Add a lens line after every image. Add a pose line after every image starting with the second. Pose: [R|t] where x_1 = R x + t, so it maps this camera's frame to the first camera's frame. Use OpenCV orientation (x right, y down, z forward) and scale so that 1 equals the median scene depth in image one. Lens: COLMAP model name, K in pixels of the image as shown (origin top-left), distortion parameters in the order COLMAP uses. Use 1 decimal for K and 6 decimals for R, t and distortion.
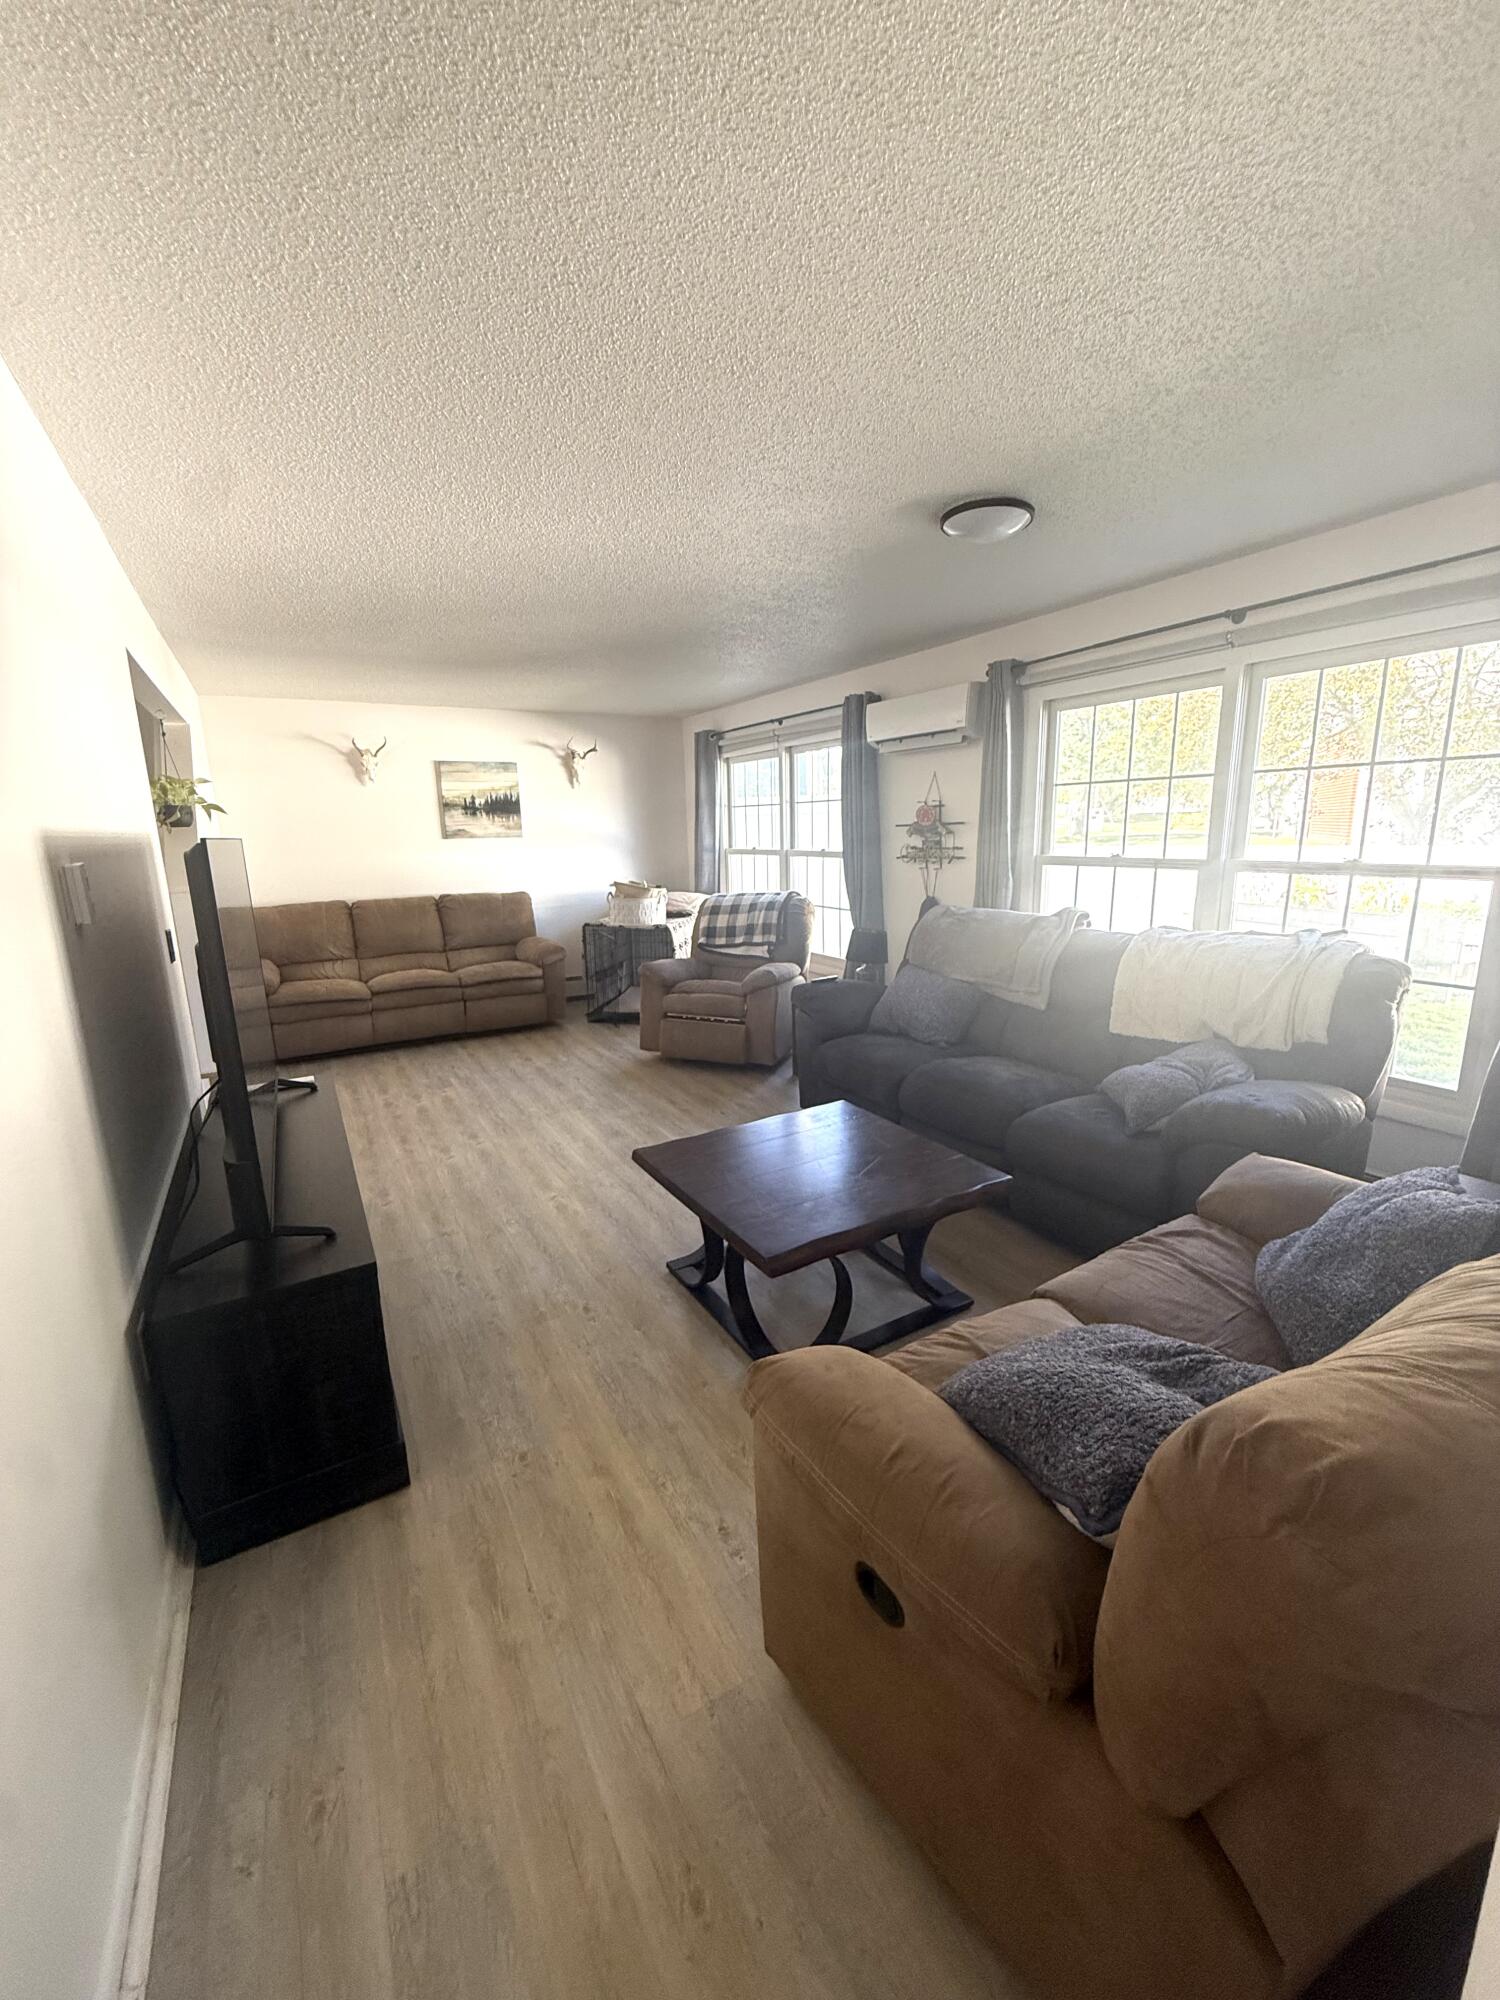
lens RADIAL K [[808.3, 0, 750.0], [0, 808.3, 1000.0], [0, 0, 1]] dist [-0.015272, 0.000267]
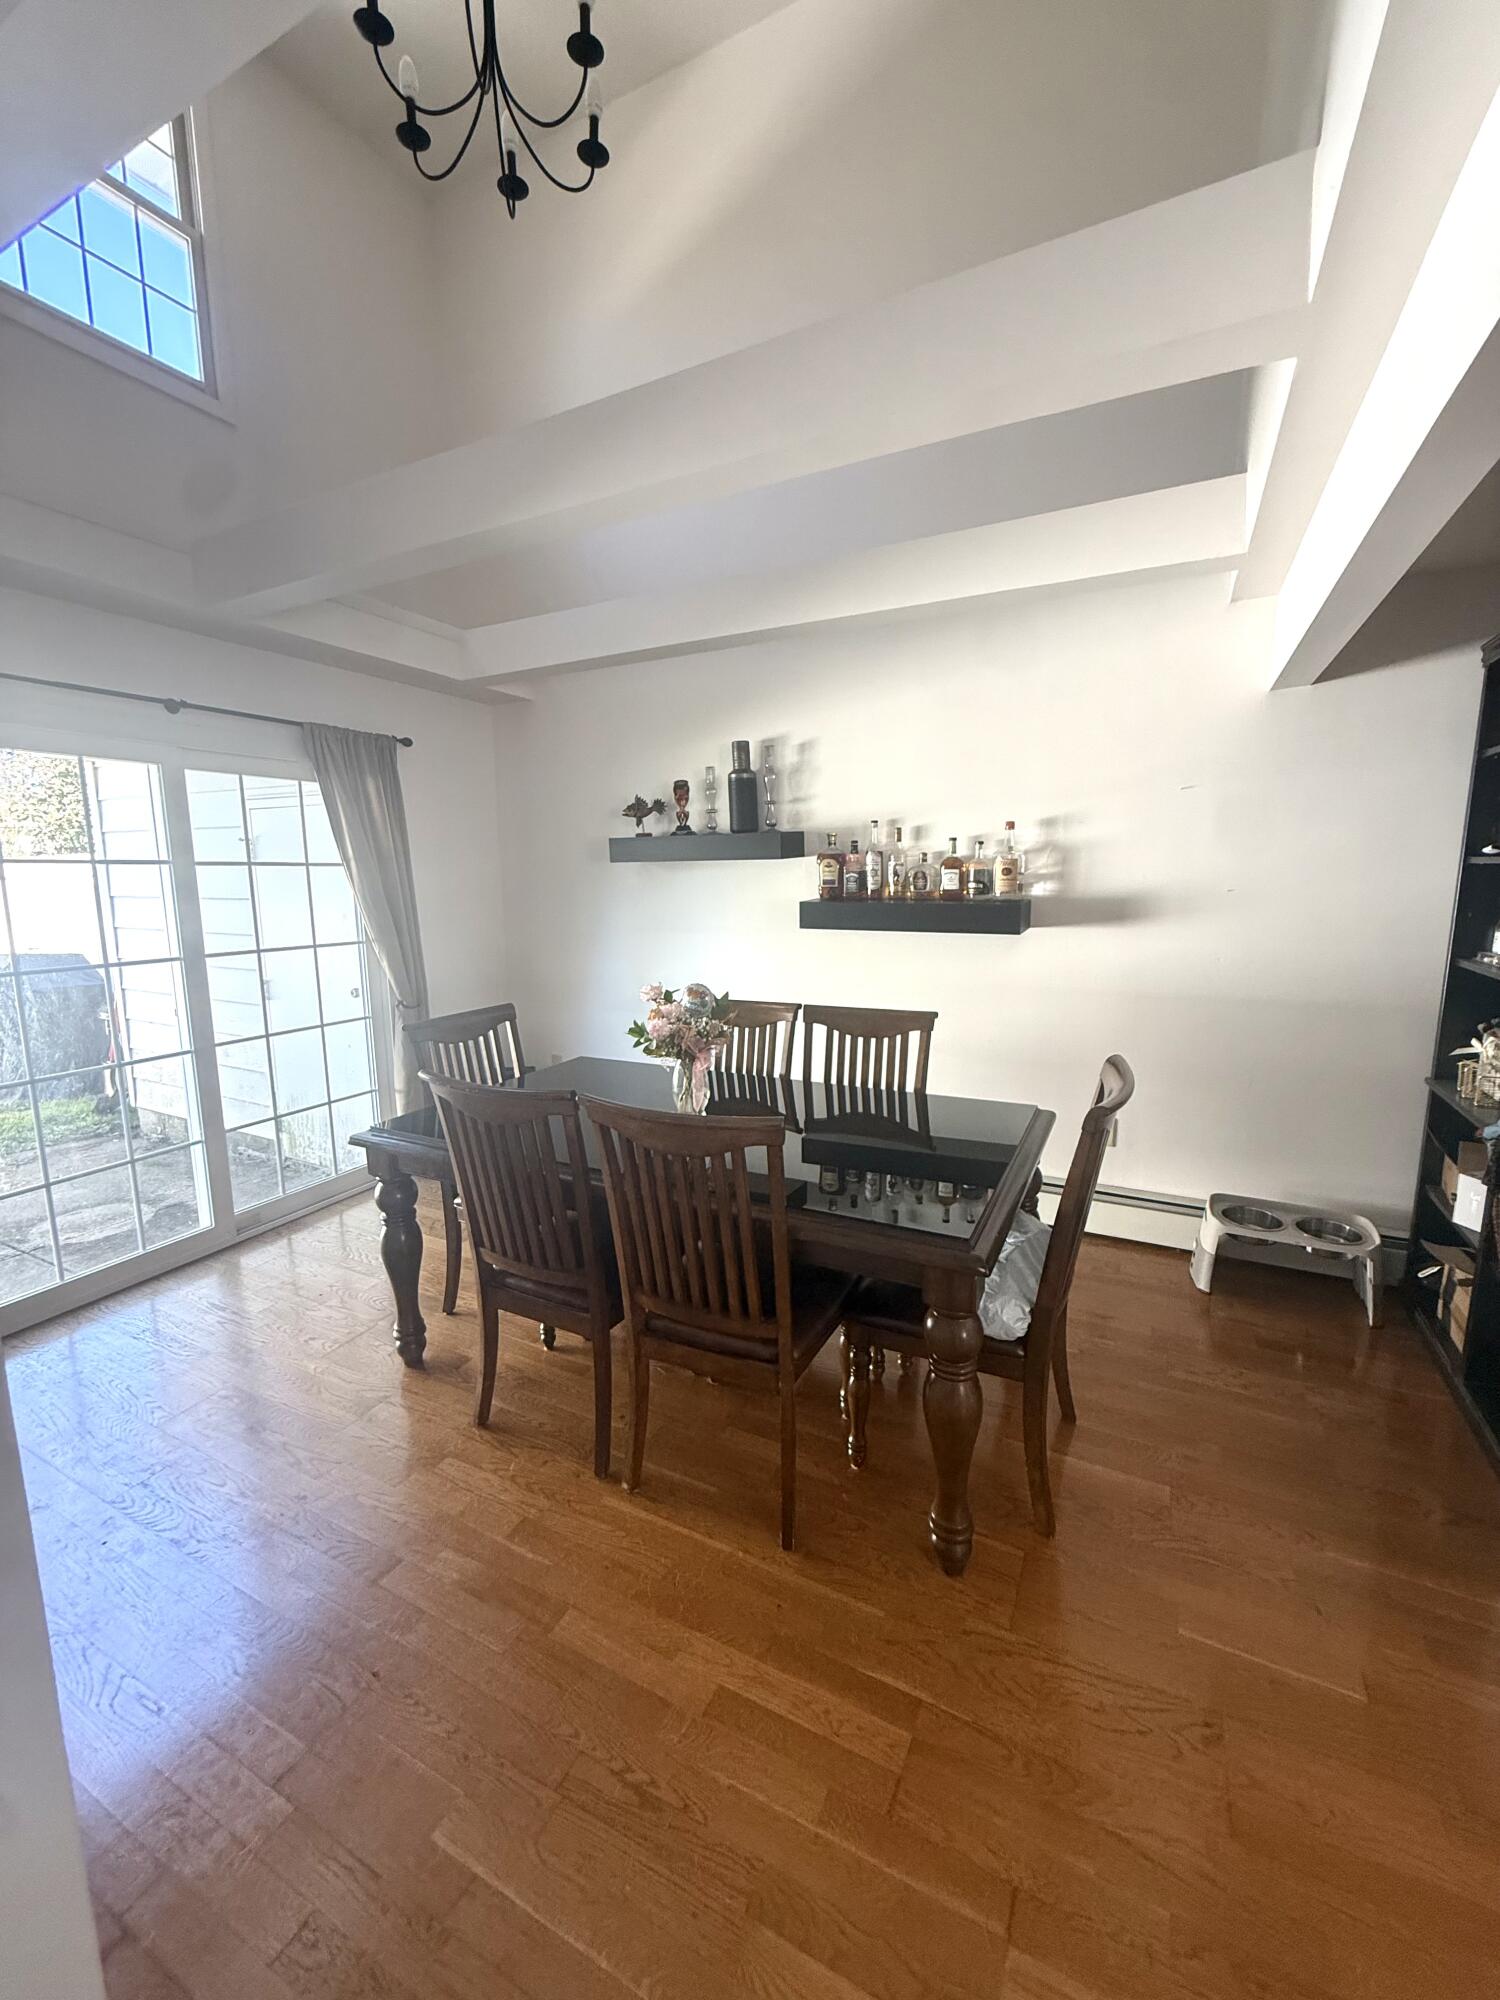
lens RADIAL K [[808.3, 0, 750.0], [0, 808.3, 1000.0], [0, 0, 1]] dist [-0.015272, 0.000267]
pose [[-0.544938, -0.084288, 0.834229, -0.594499], [0.206629, 0.950751, 0.231036, -0.215195], [-0.812617, 0.298276, -0.500684, 1.029826]]
